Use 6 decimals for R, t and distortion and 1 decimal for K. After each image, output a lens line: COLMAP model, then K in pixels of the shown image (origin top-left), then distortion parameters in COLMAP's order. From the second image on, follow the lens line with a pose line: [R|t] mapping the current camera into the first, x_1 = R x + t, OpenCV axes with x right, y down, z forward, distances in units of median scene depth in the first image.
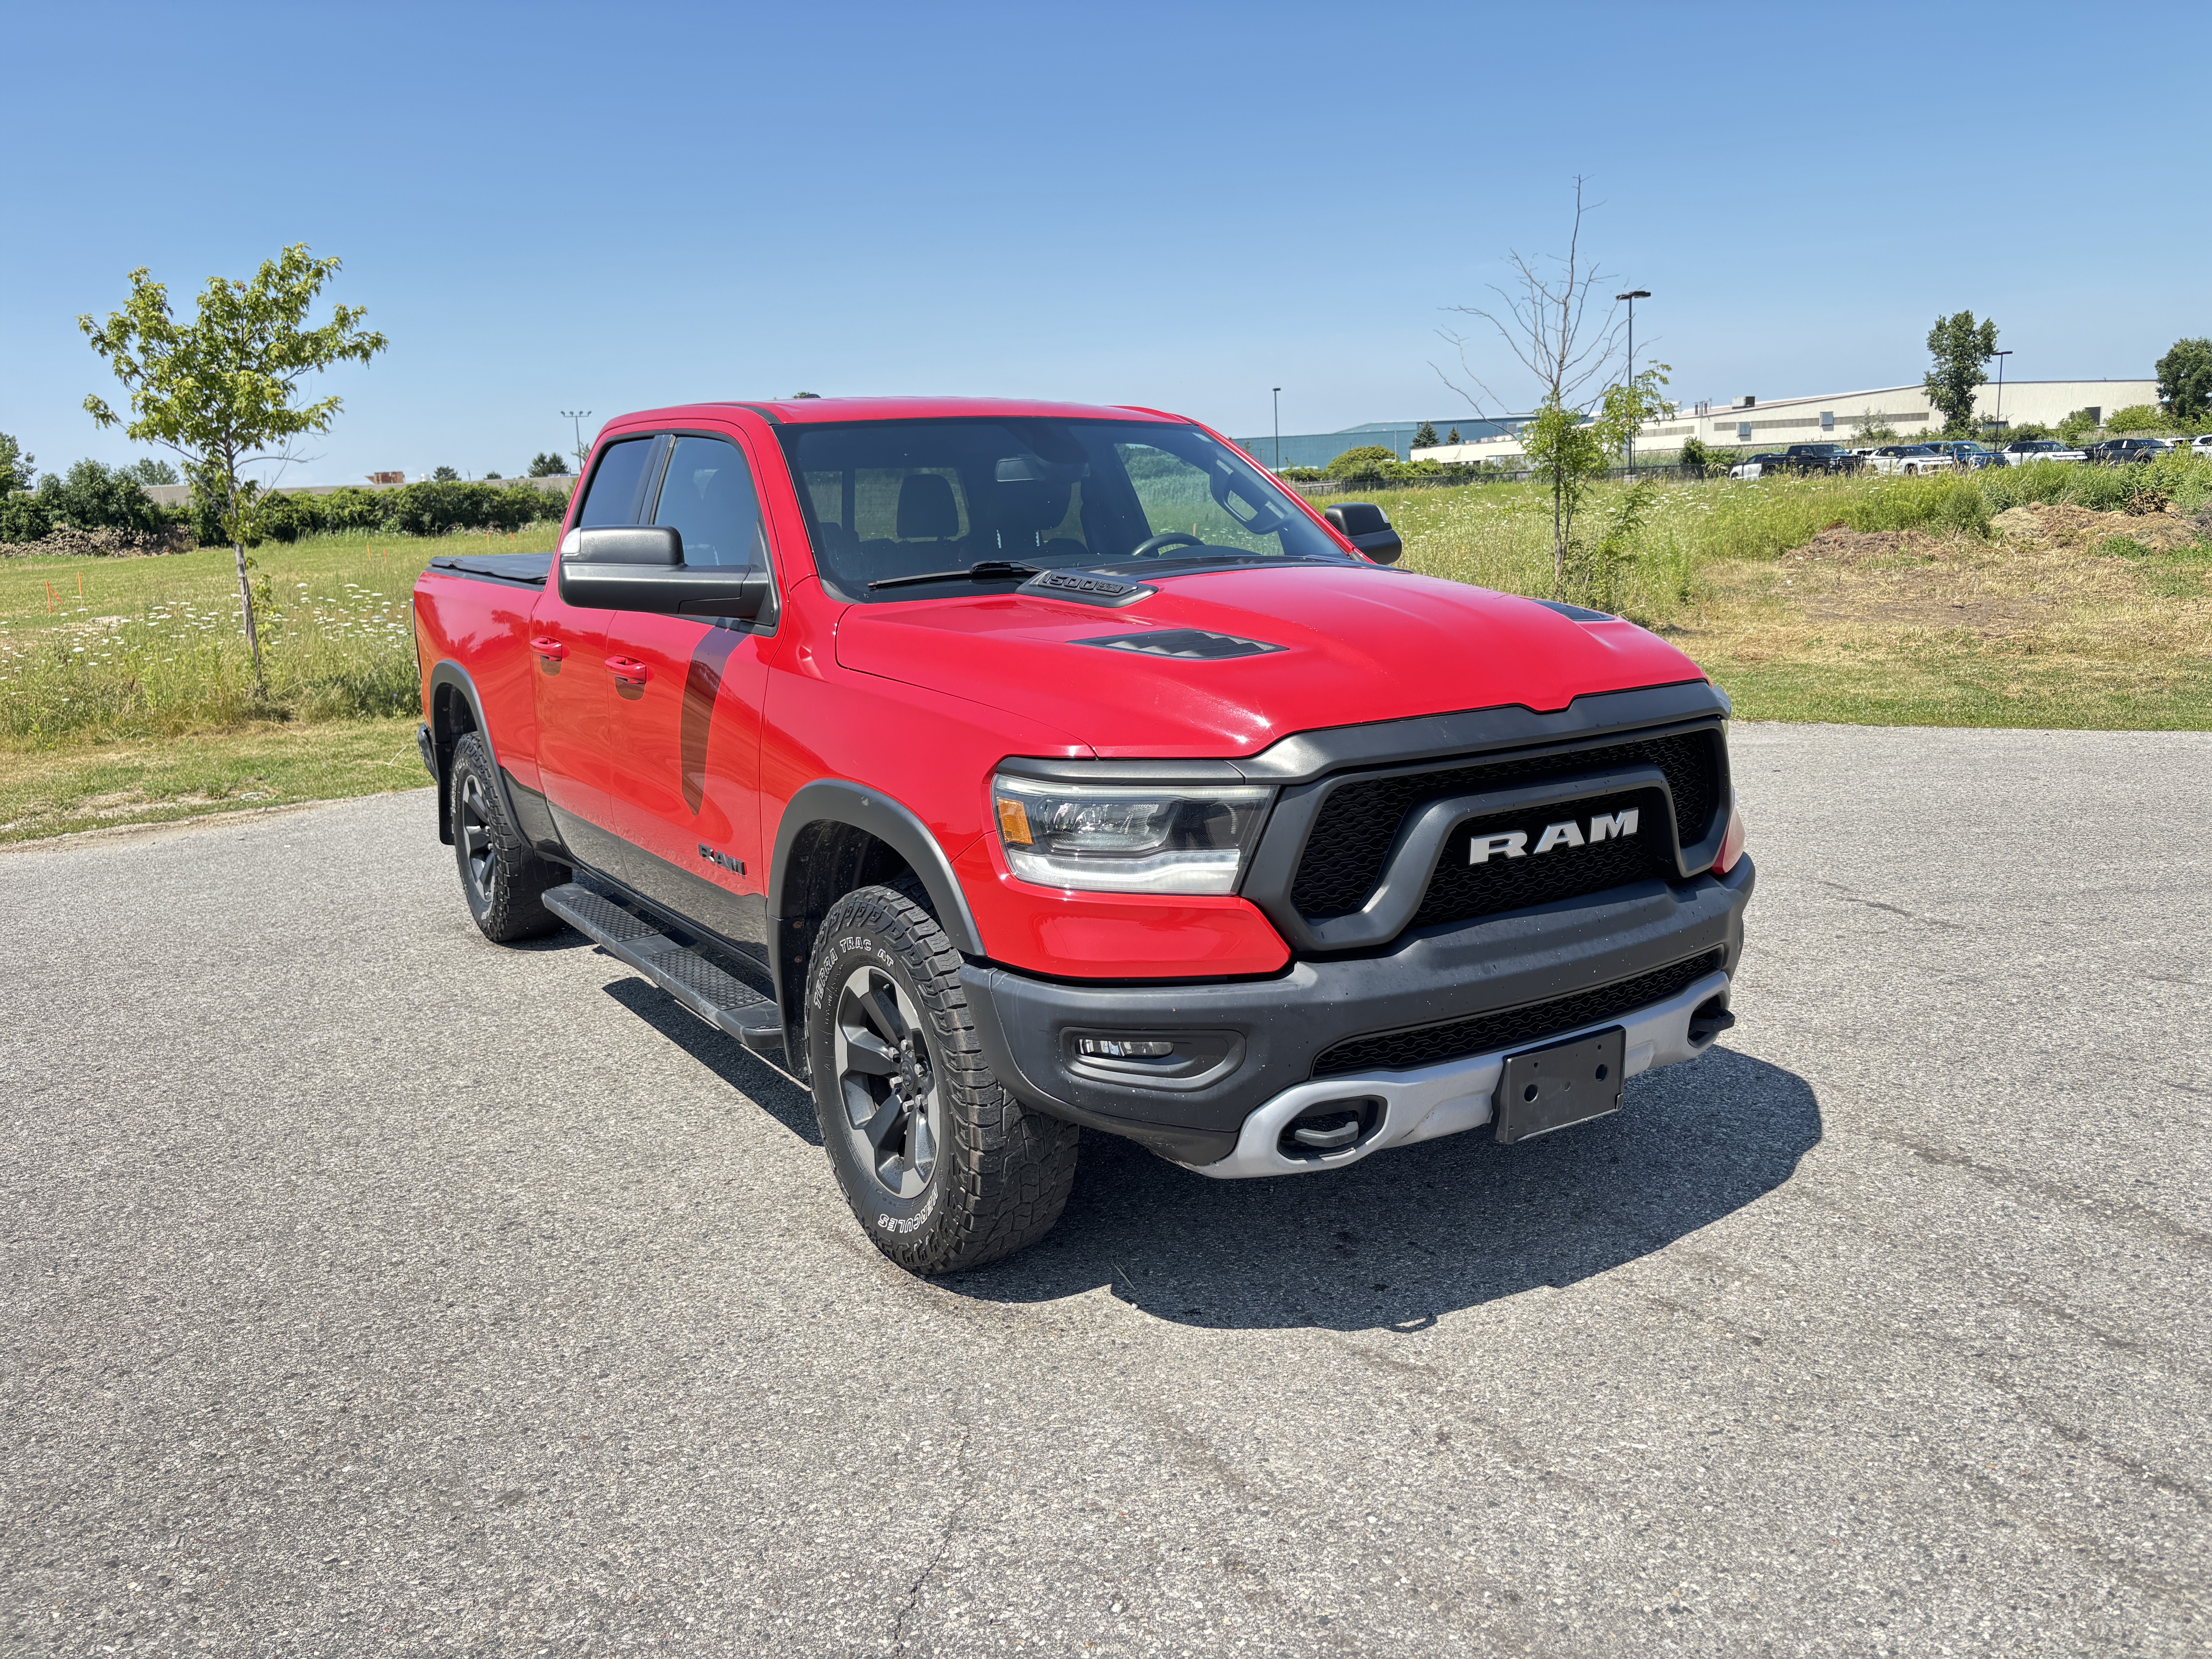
lens RADIAL K [[1666.7, 0, 1108.6], [0, 1666.7, 821.3], [0, 0, 1]] dist [0.033864, -0.033147]
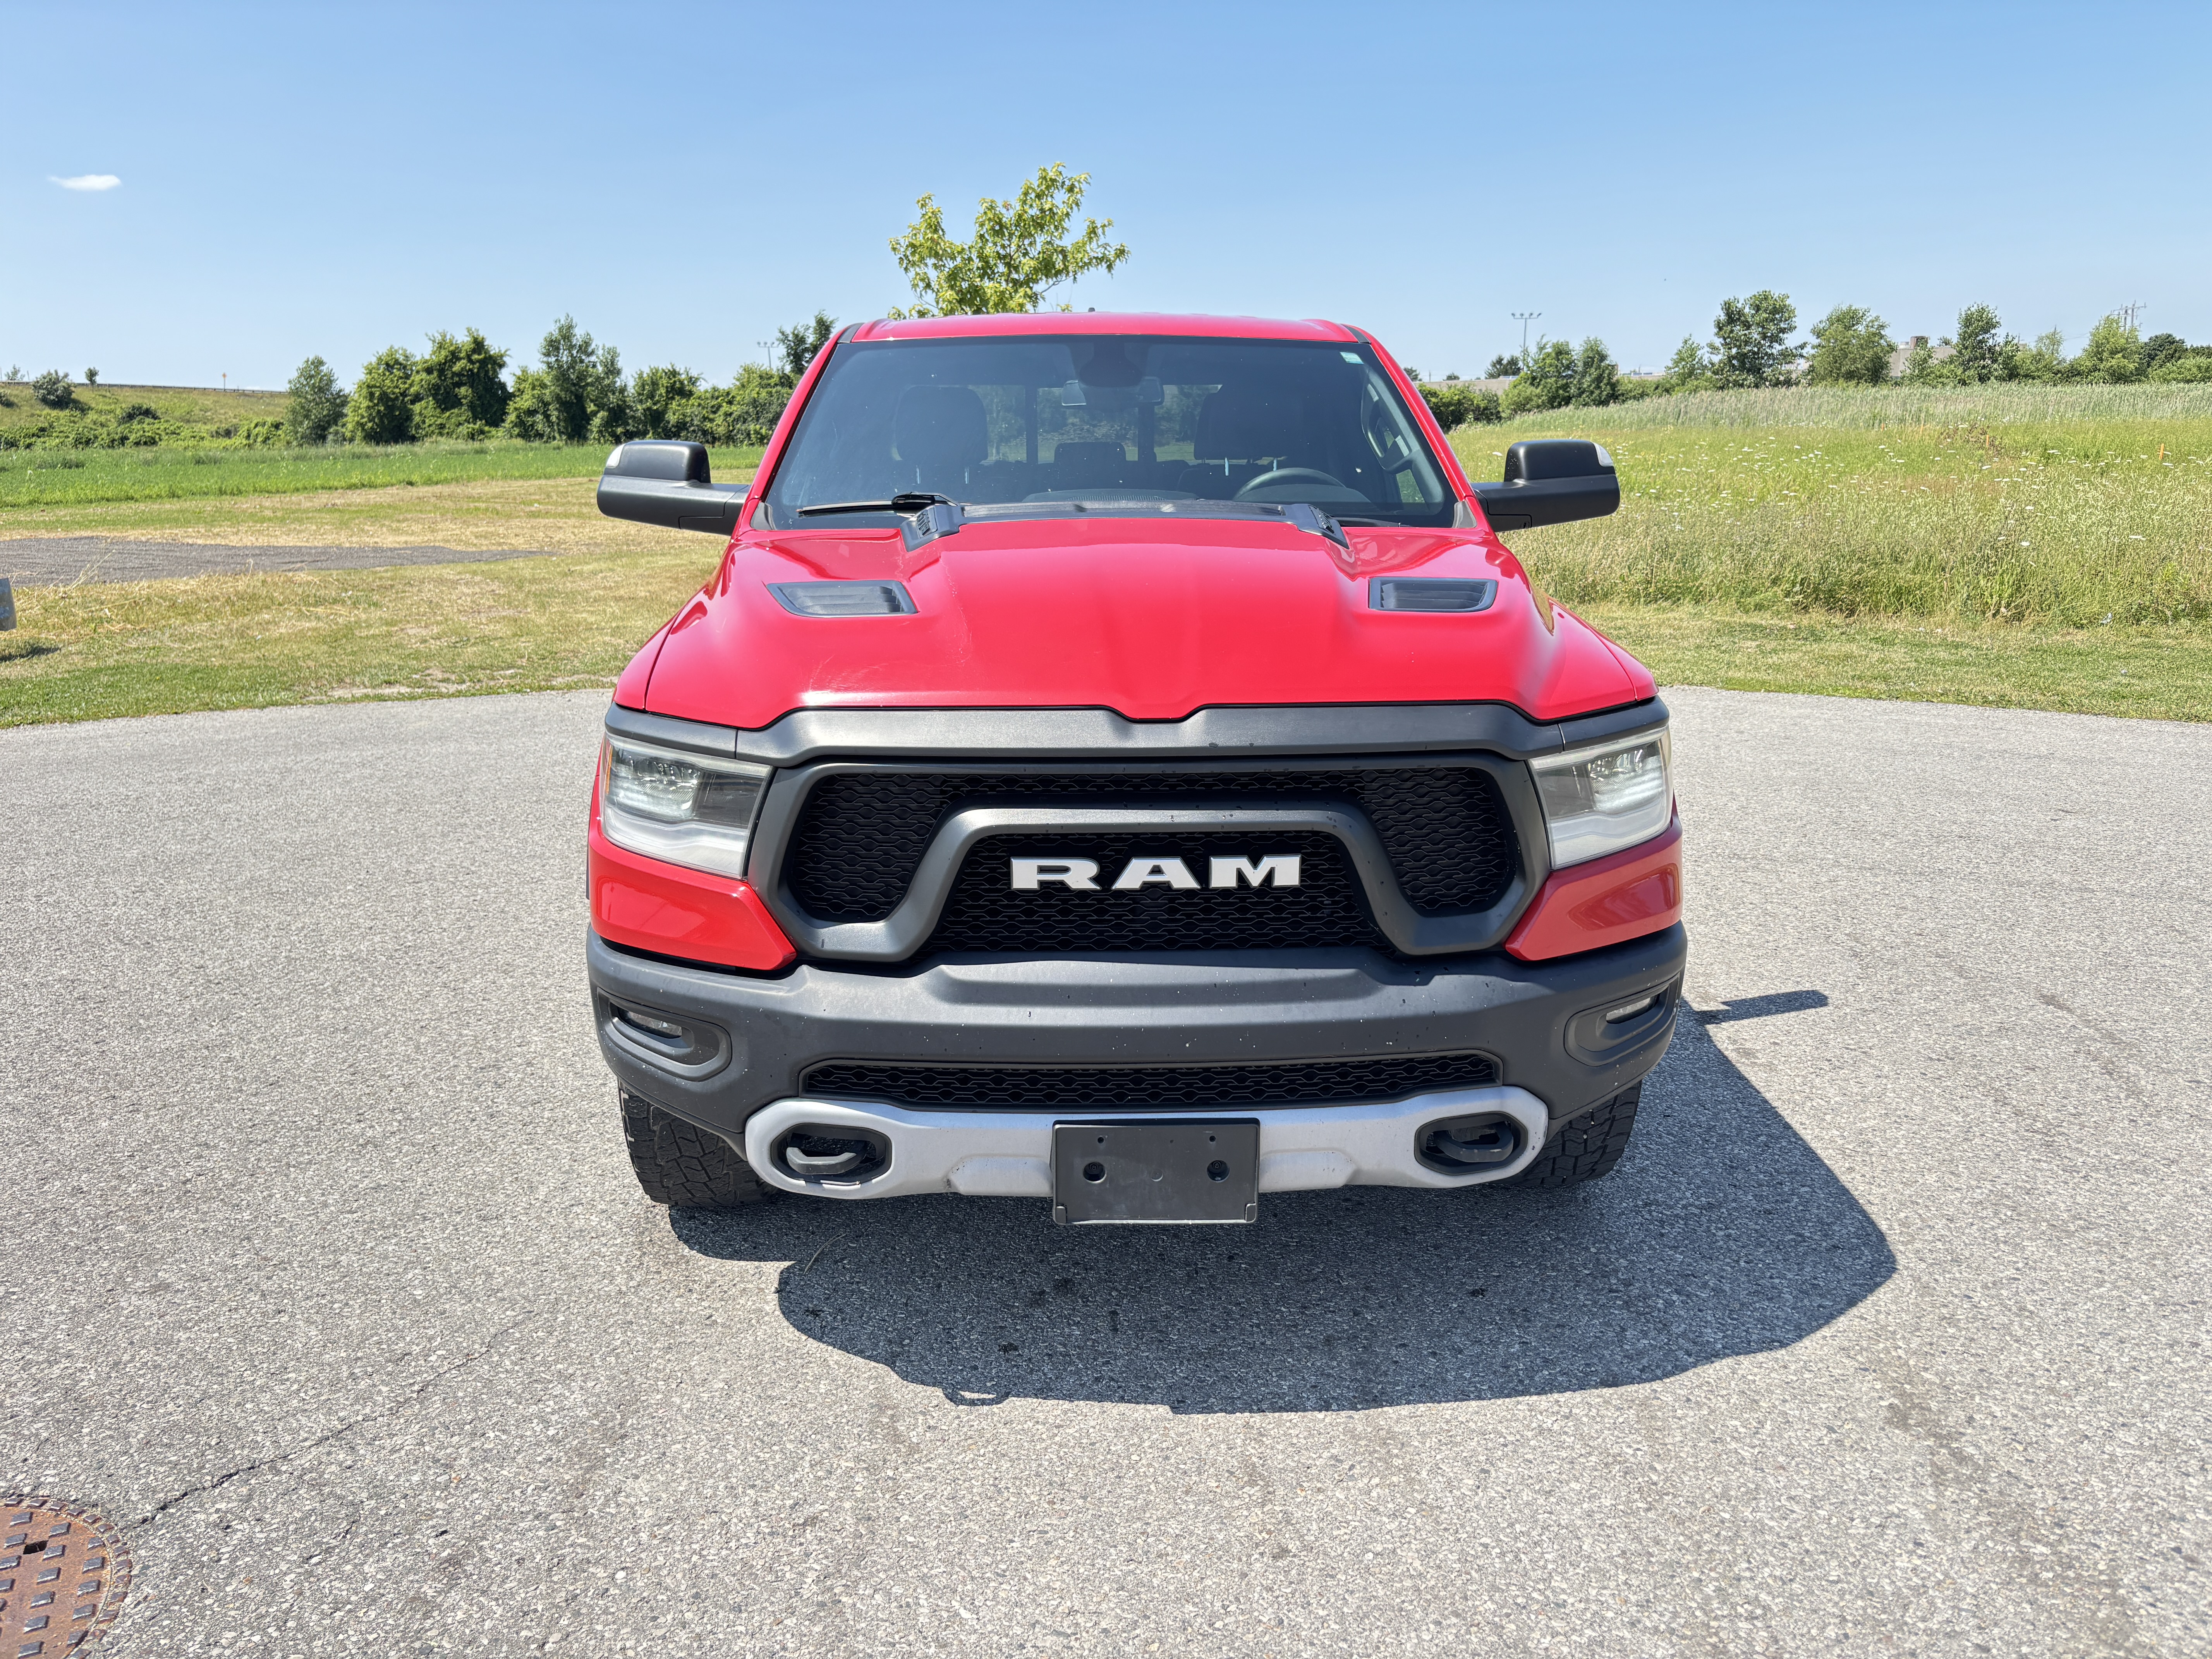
lens RADIAL K [[1666.7, 0, 1109.2], [0, 1666.7, 836.4], [0, 0, 1]] dist [0.033864, -0.033147]
pose [[0.856795, 0.148899, -0.493691, 0.511329], [-0.117271, 0.988580, 0.094637, -0.065185], [0.502145, -0.023188, 0.864473, 0.231804]]
